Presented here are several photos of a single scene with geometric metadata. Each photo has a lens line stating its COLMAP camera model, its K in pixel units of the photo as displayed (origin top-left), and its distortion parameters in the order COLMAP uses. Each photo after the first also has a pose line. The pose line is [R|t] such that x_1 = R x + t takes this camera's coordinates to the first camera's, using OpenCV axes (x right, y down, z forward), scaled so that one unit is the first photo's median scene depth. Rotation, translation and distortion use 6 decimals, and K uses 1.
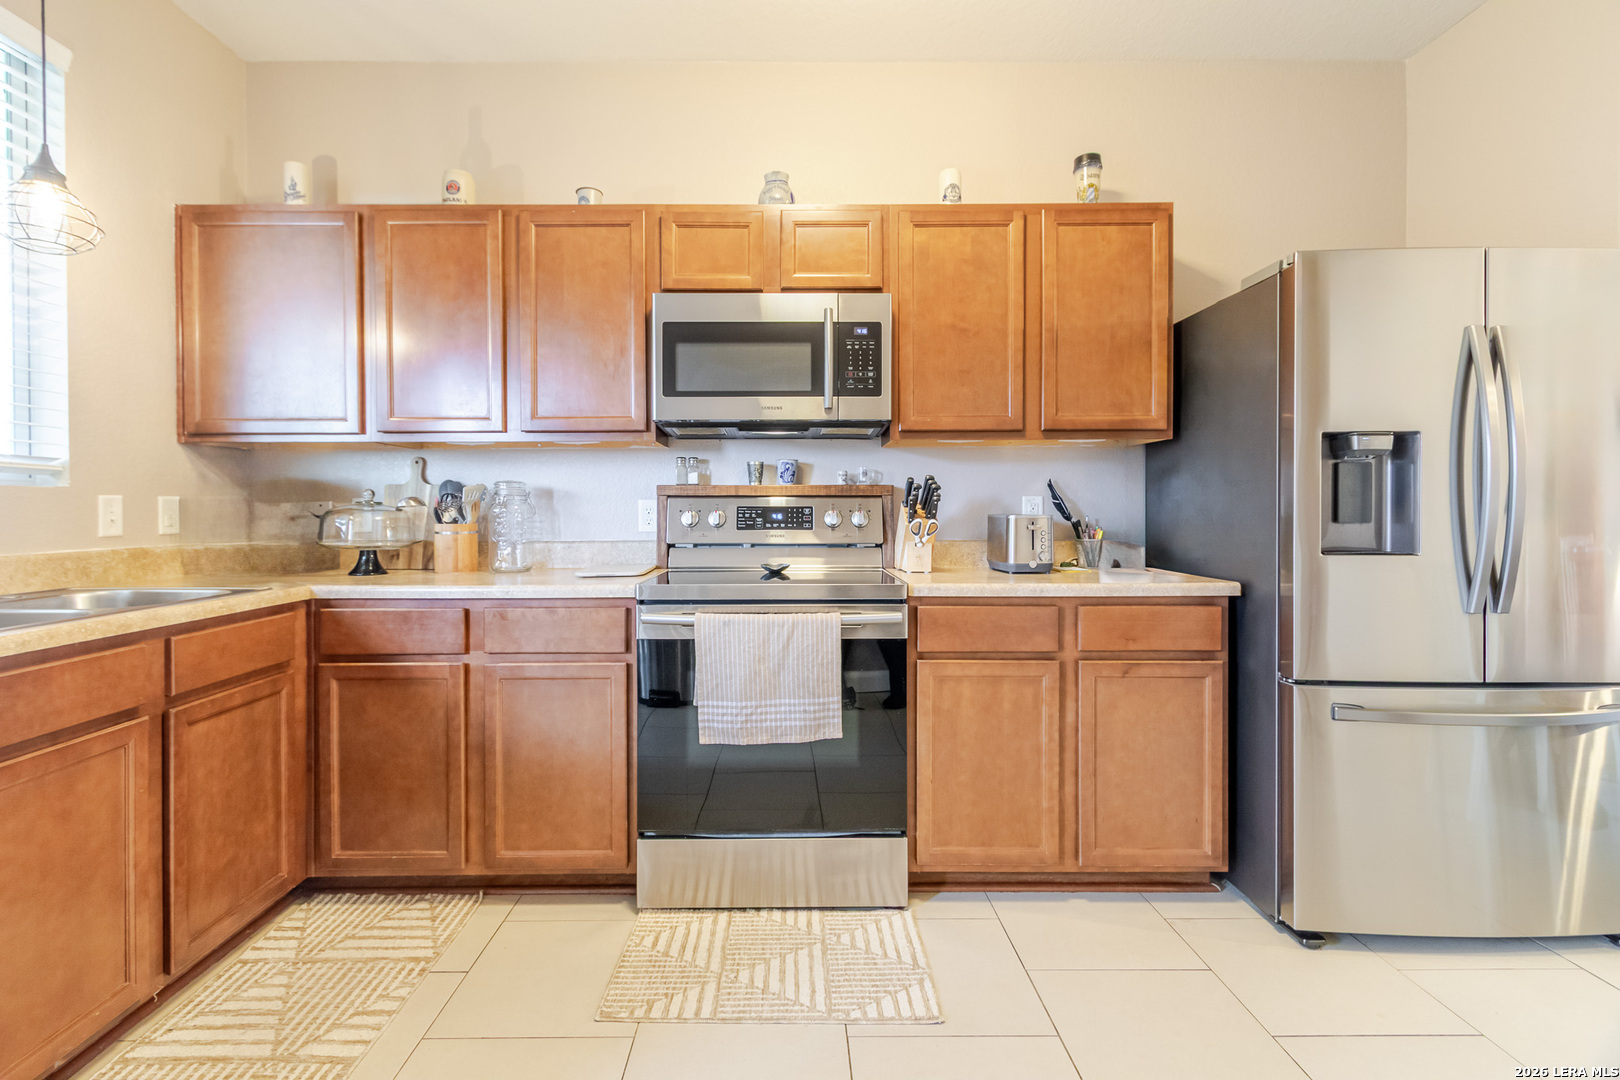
lens RADIAL K [[745.8, 0, 792.6], [0, 745.8, 522.8], [0, 0, 1]] dist [0.003768, 0.000180]
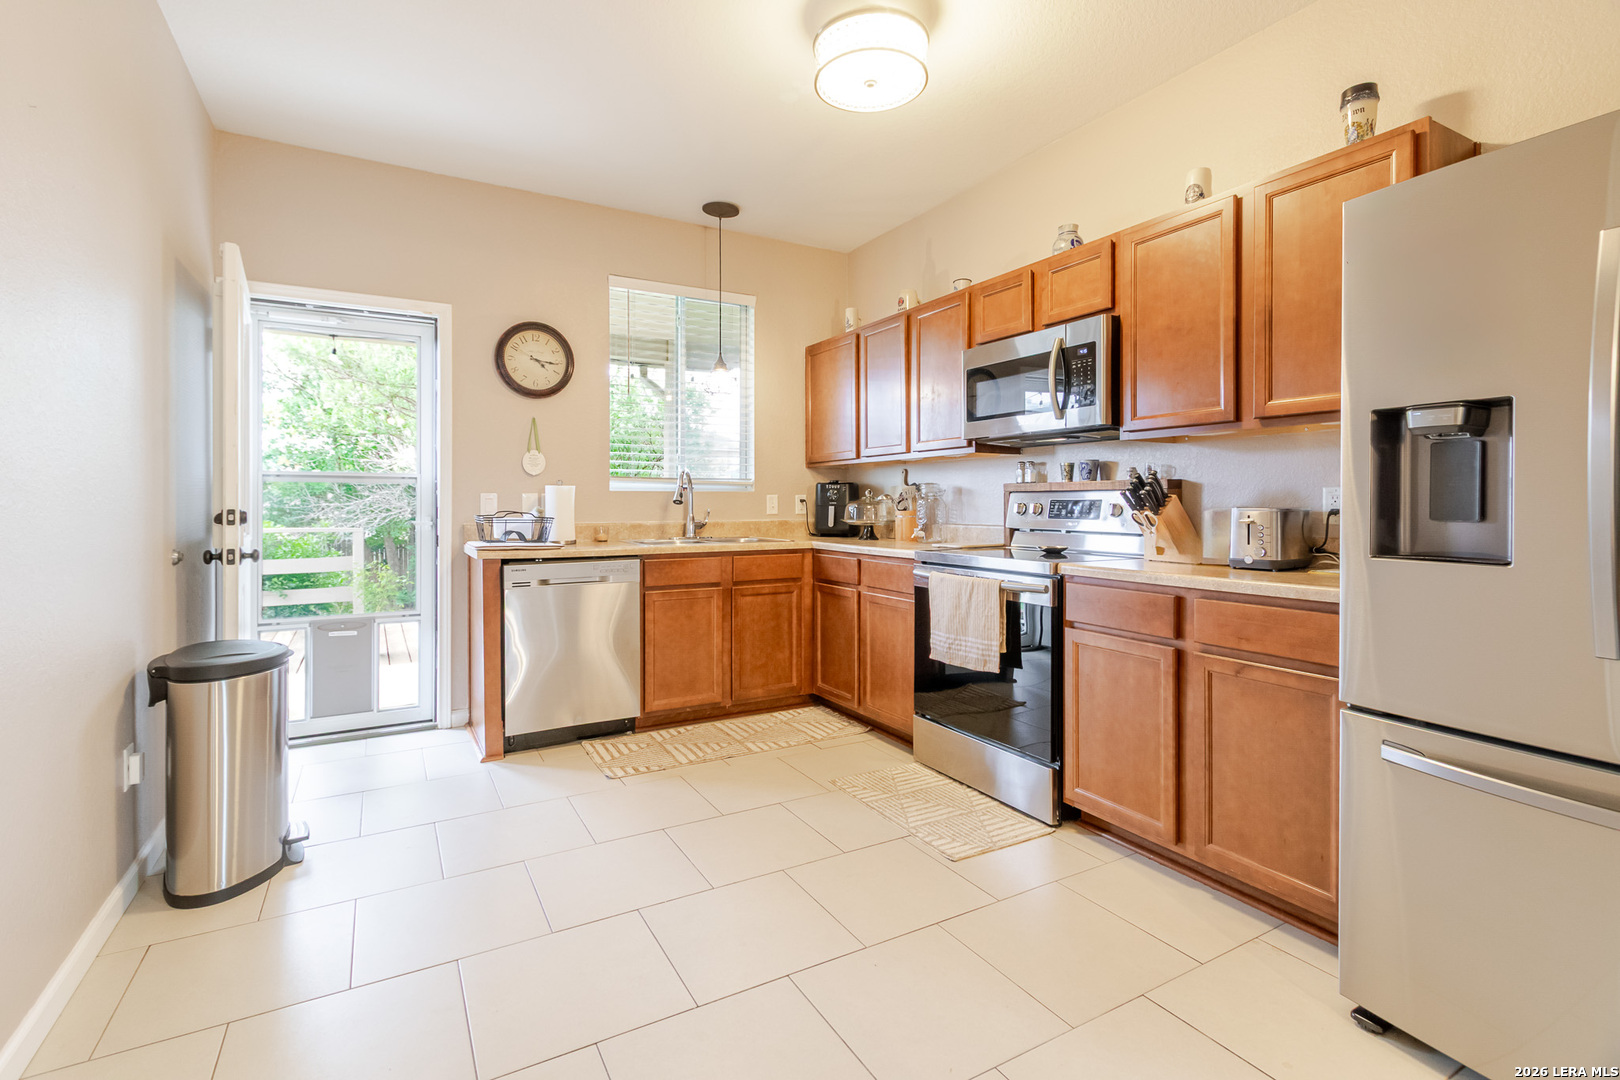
lens RADIAL K [[745.8, 0, 792.6], [0, 745.8, 522.8], [0, 0, 1]] dist [0.003768, 0.000180]
pose [[0.478545, 0.025707, -0.877687, 1.012812], [-0.015949, 0.999661, 0.020584, -0.002533], [0.877918, 0.004148, 0.478793, 0.034205]]
